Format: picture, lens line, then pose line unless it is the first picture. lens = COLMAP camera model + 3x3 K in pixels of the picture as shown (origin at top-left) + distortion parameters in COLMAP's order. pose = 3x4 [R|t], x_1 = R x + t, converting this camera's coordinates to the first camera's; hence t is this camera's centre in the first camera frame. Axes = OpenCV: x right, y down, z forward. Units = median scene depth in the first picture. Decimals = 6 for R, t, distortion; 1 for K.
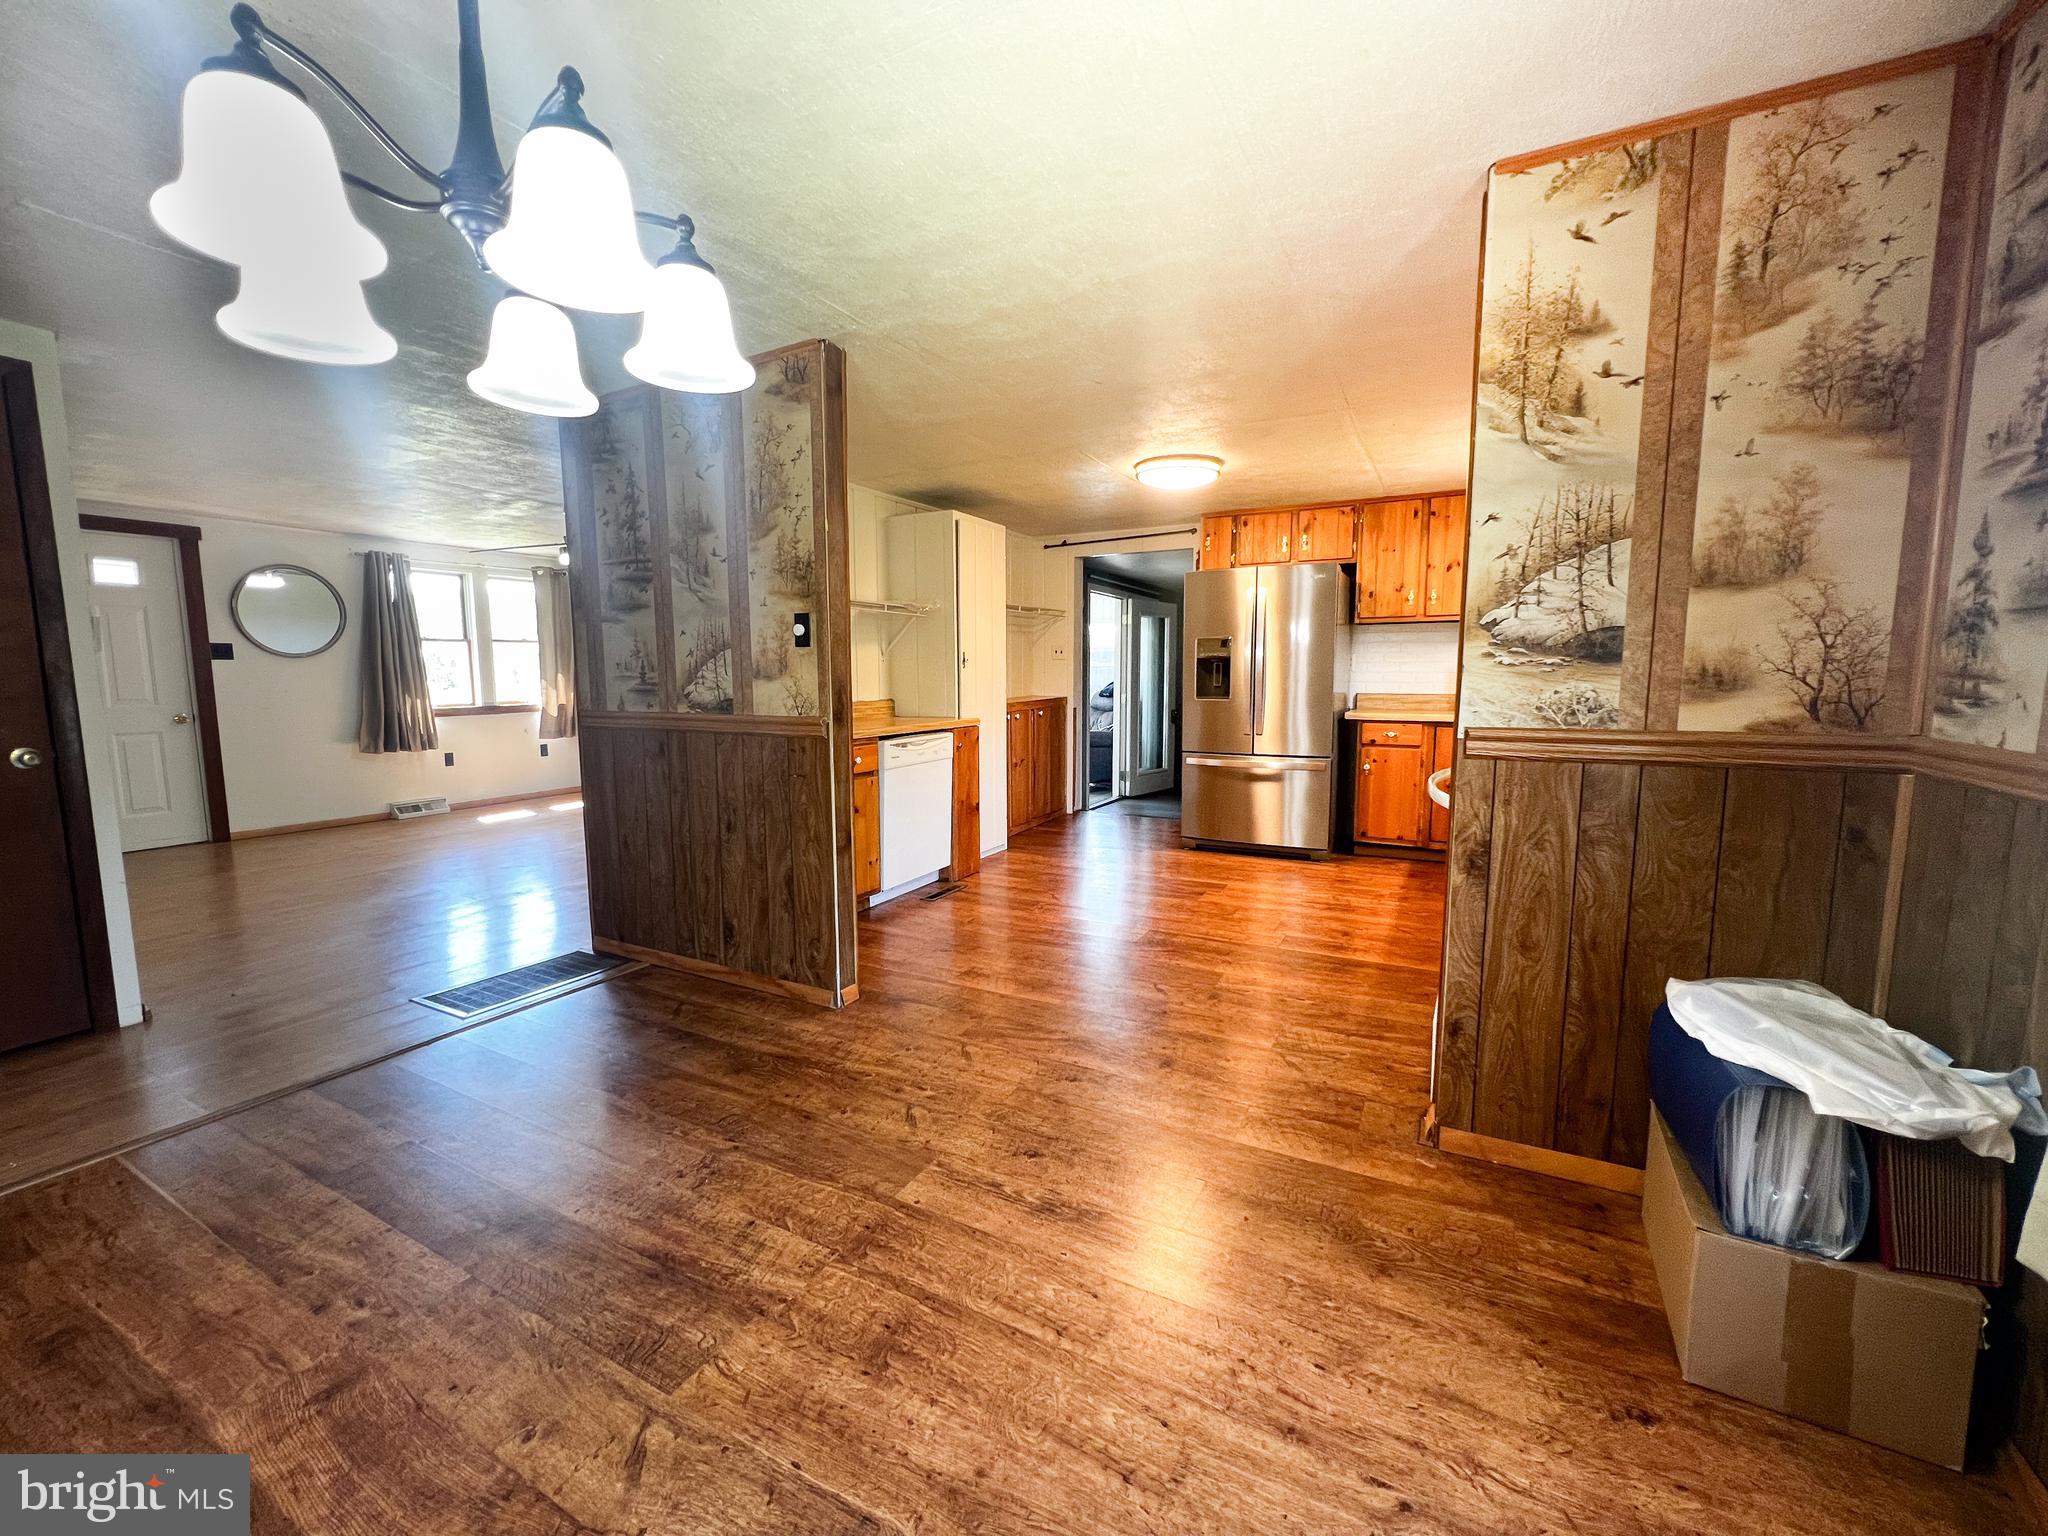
lens RADIAL K [[819.1, 0, 1021.2], [0, 819.1, 764.3], [0, 0, 1]] dist [-0.001163, 0.000258]
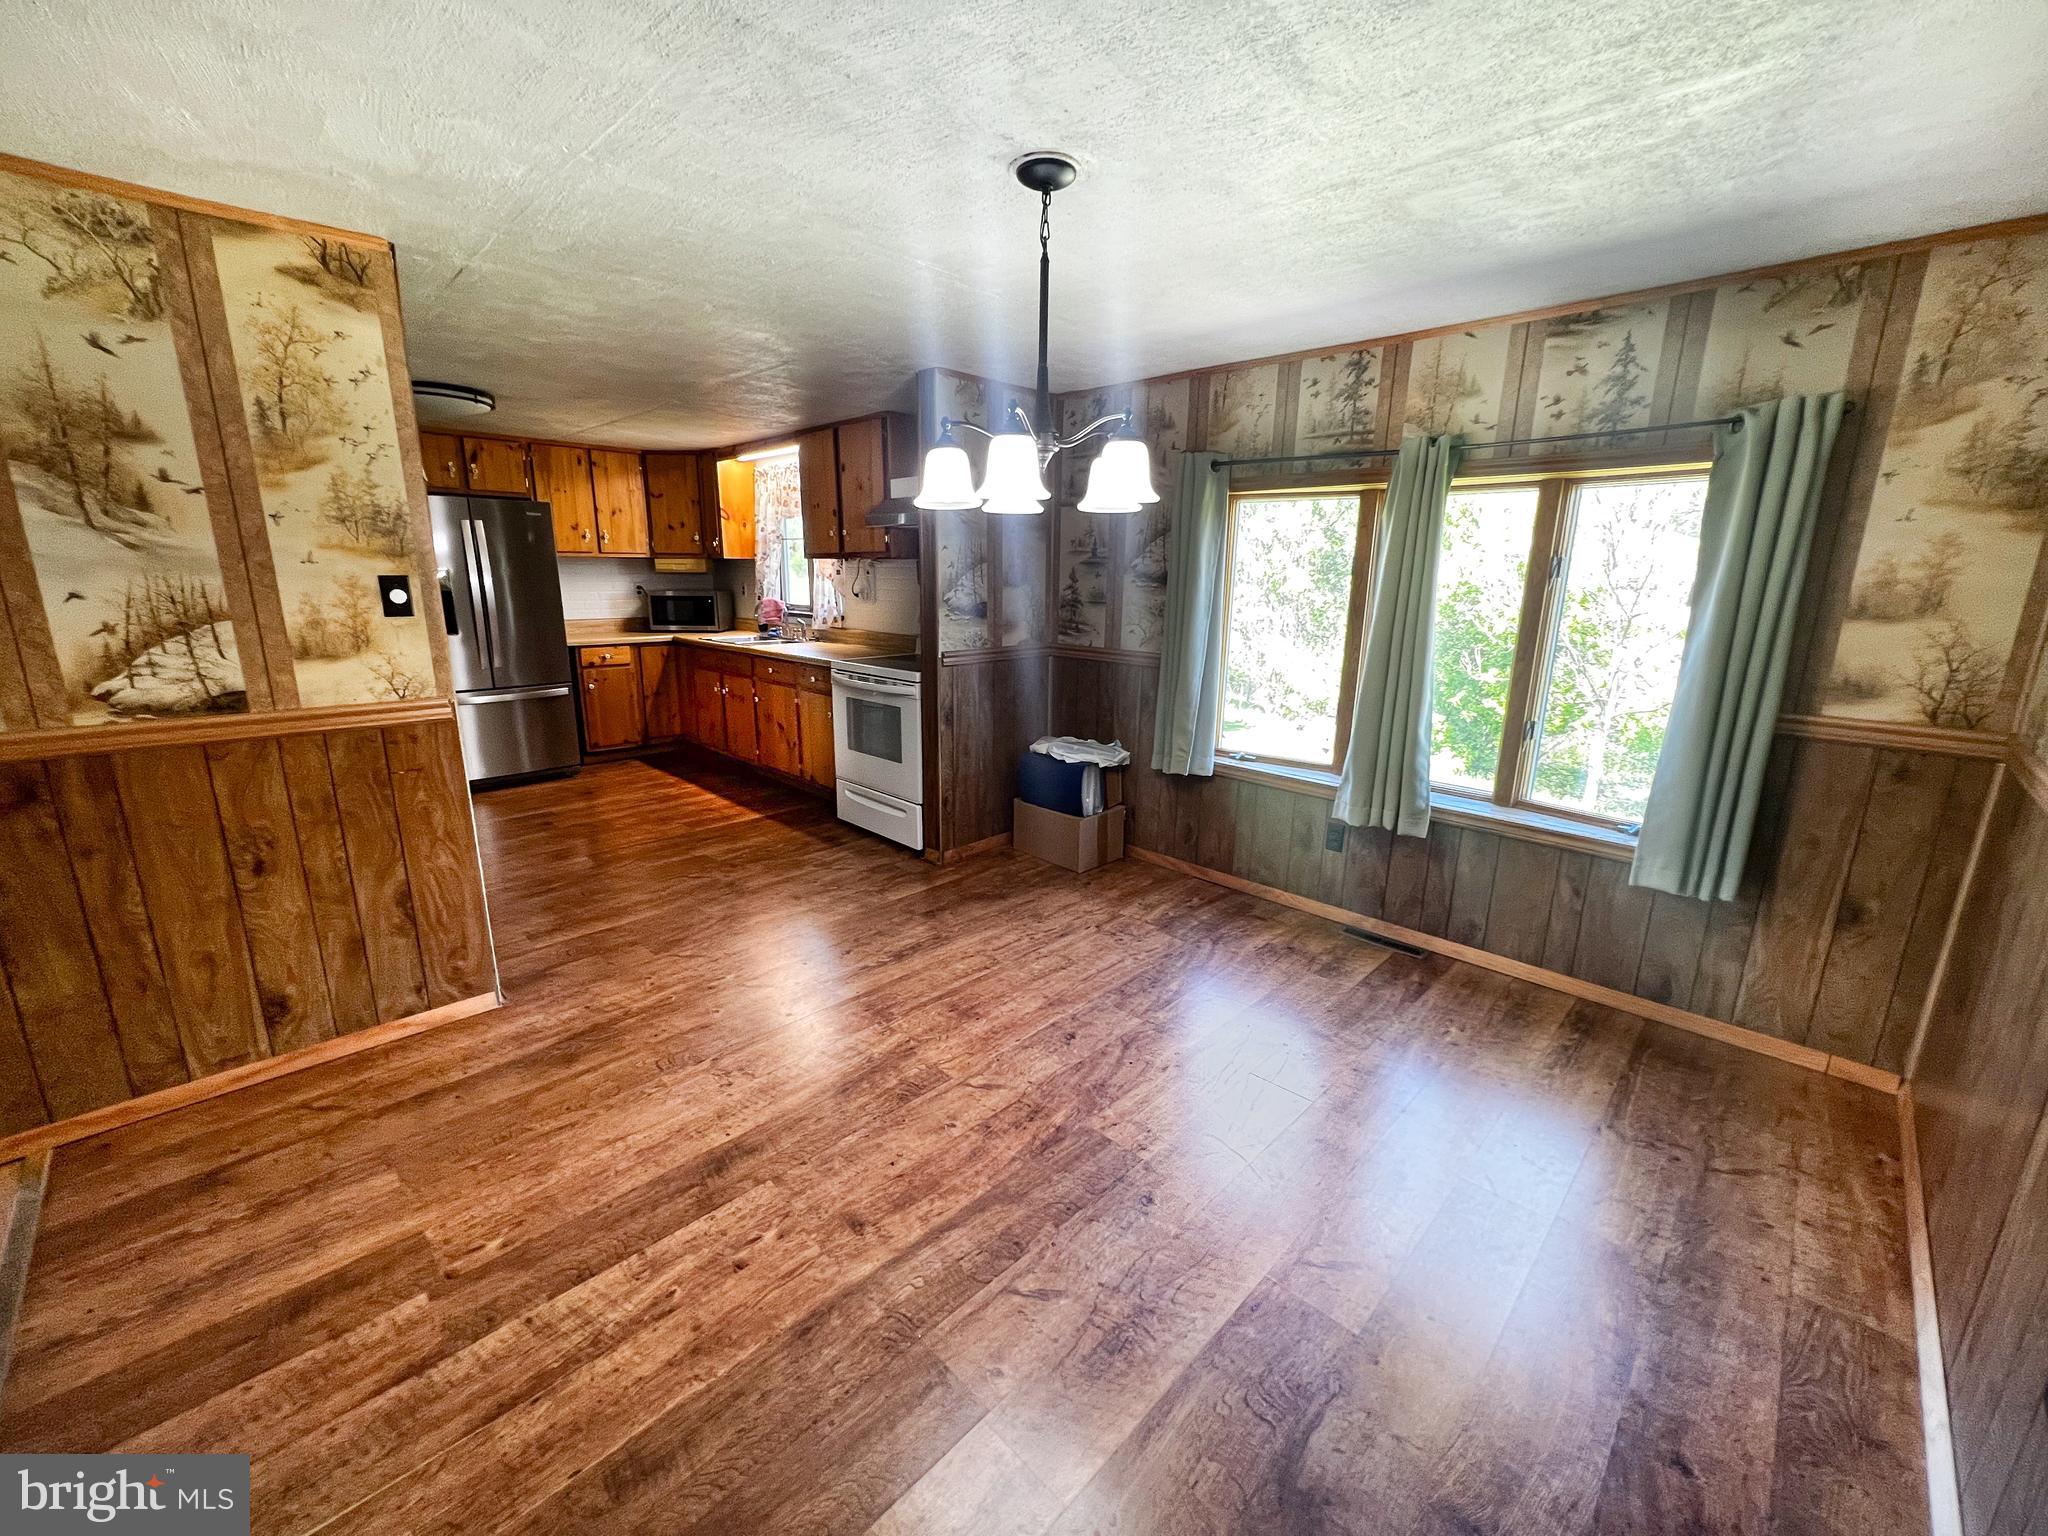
lens RADIAL K [[819.1, 0, 1018.3], [0, 819.1, 767.1], [0, 0, 1]] dist [-0.001163, 0.000258]
pose [[0.285363, -0.215222, 0.933942, -1.073253], [0.095057, 0.976011, 0.195872, -0.116150], [-0.953694, 0.032883, 0.298976, 0.186112]]
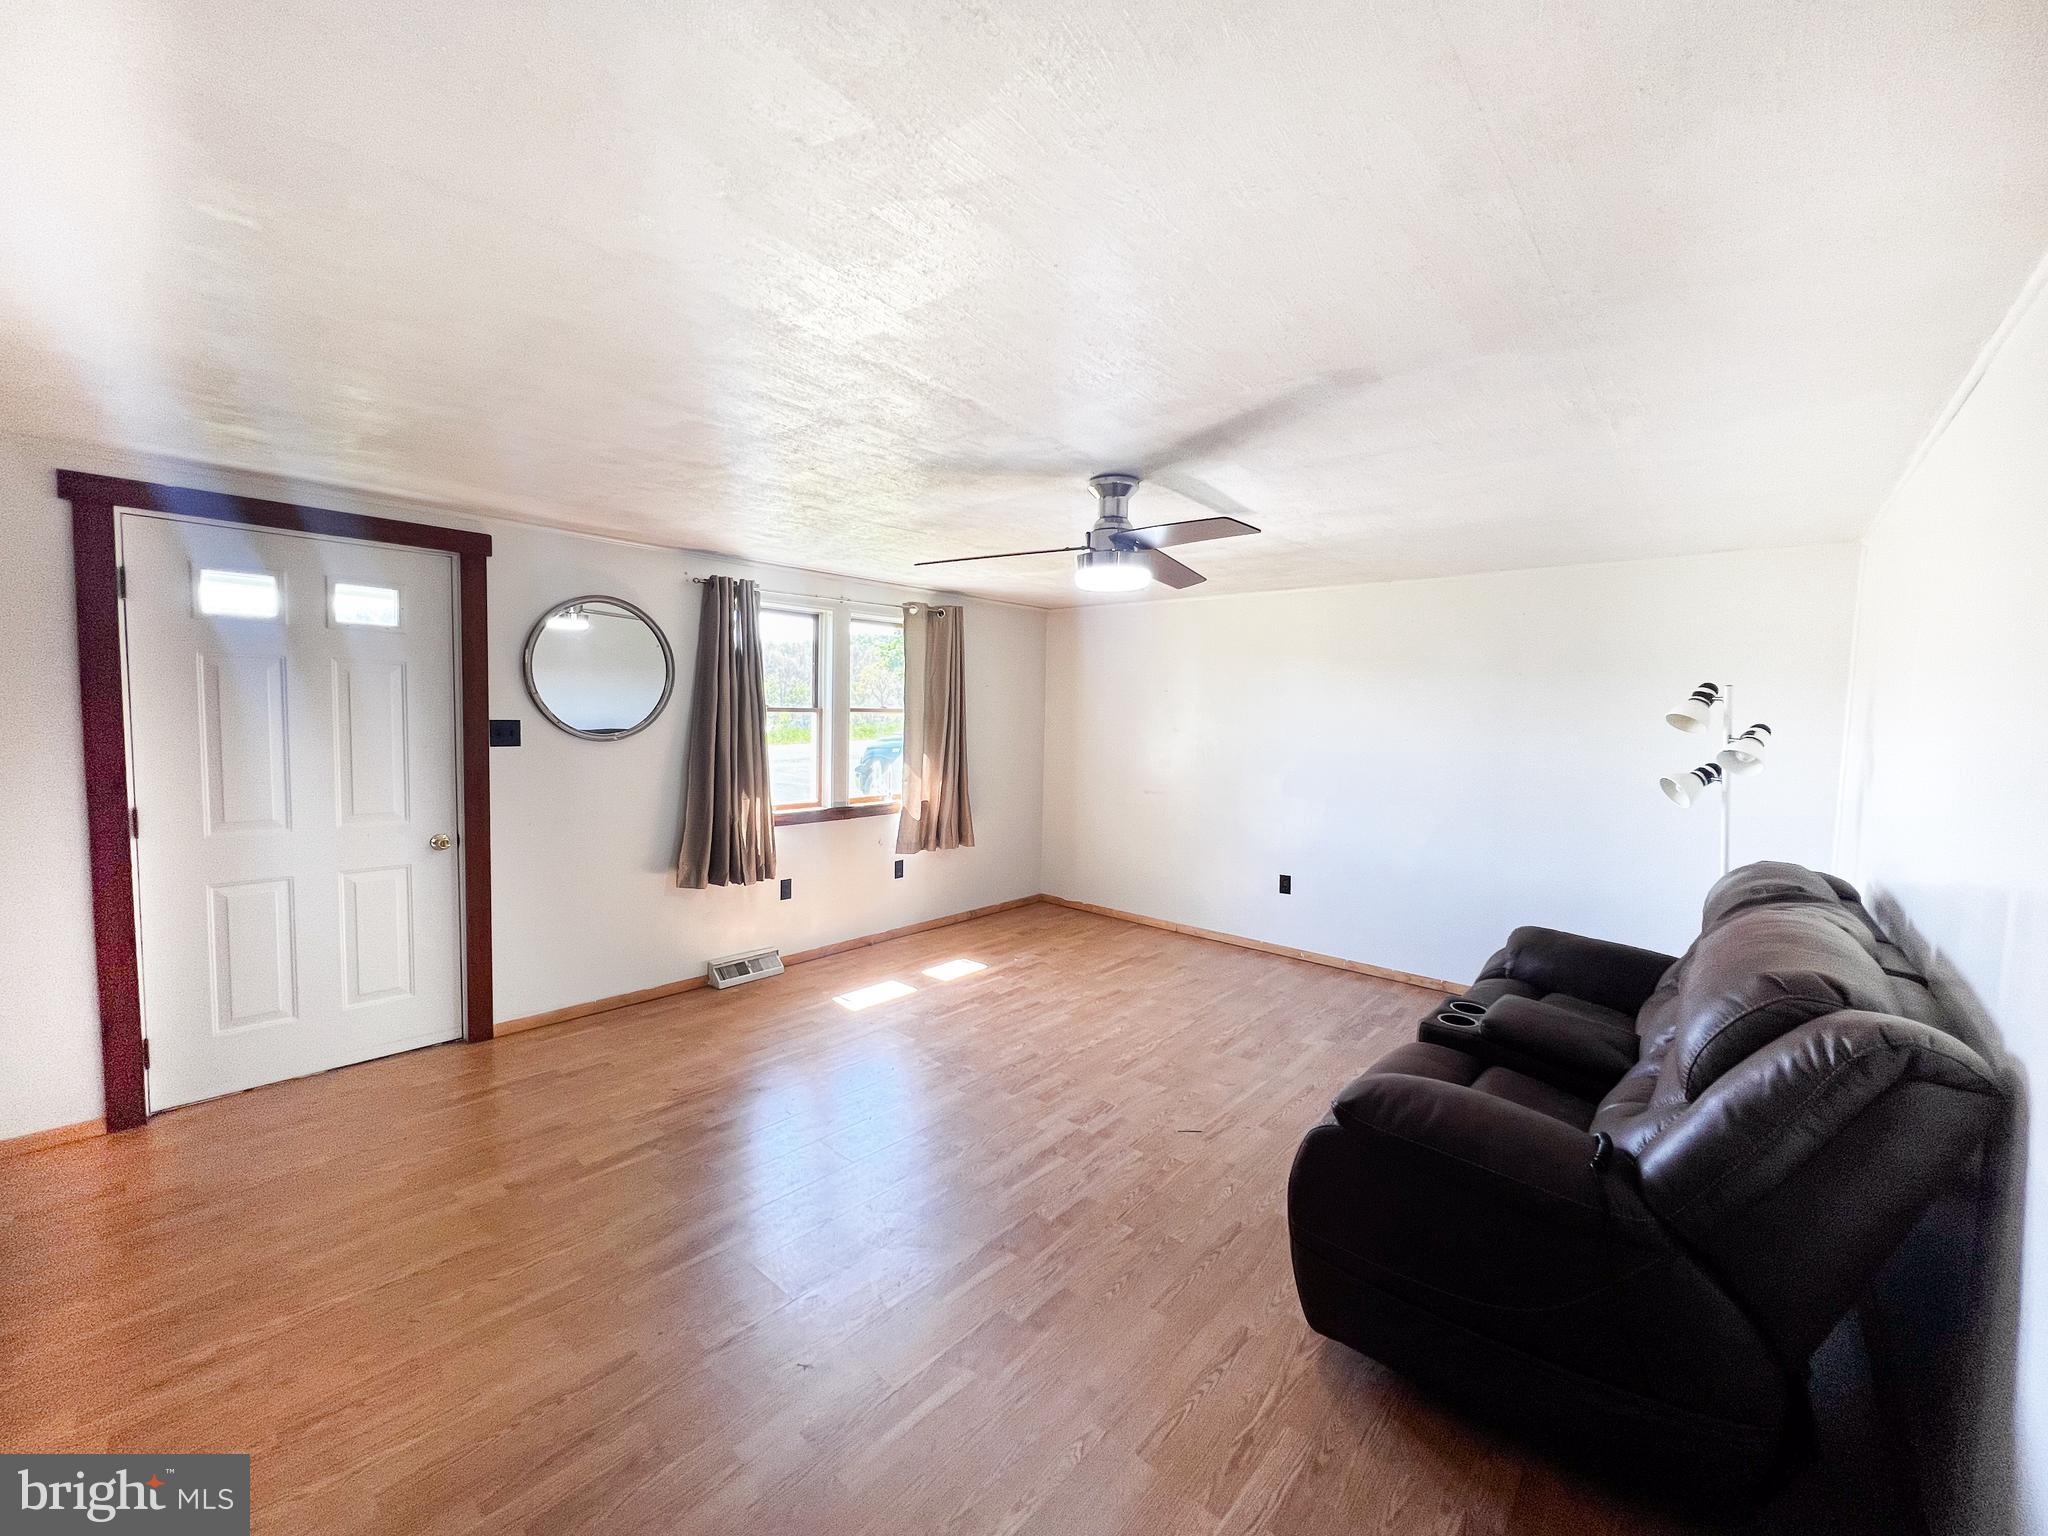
lens RADIAL K [[819.1, 0, 1024.1], [0, 819.1, 753.7], [0, 0, 1]] dist [-0.001163, 0.000258]
pose [[0.976320, 0.025787, -0.214787, -1.113765], [-0.040844, 0.996986, -0.065959, -0.237038], [0.212439, 0.073170, 0.974431, 1.164613]]
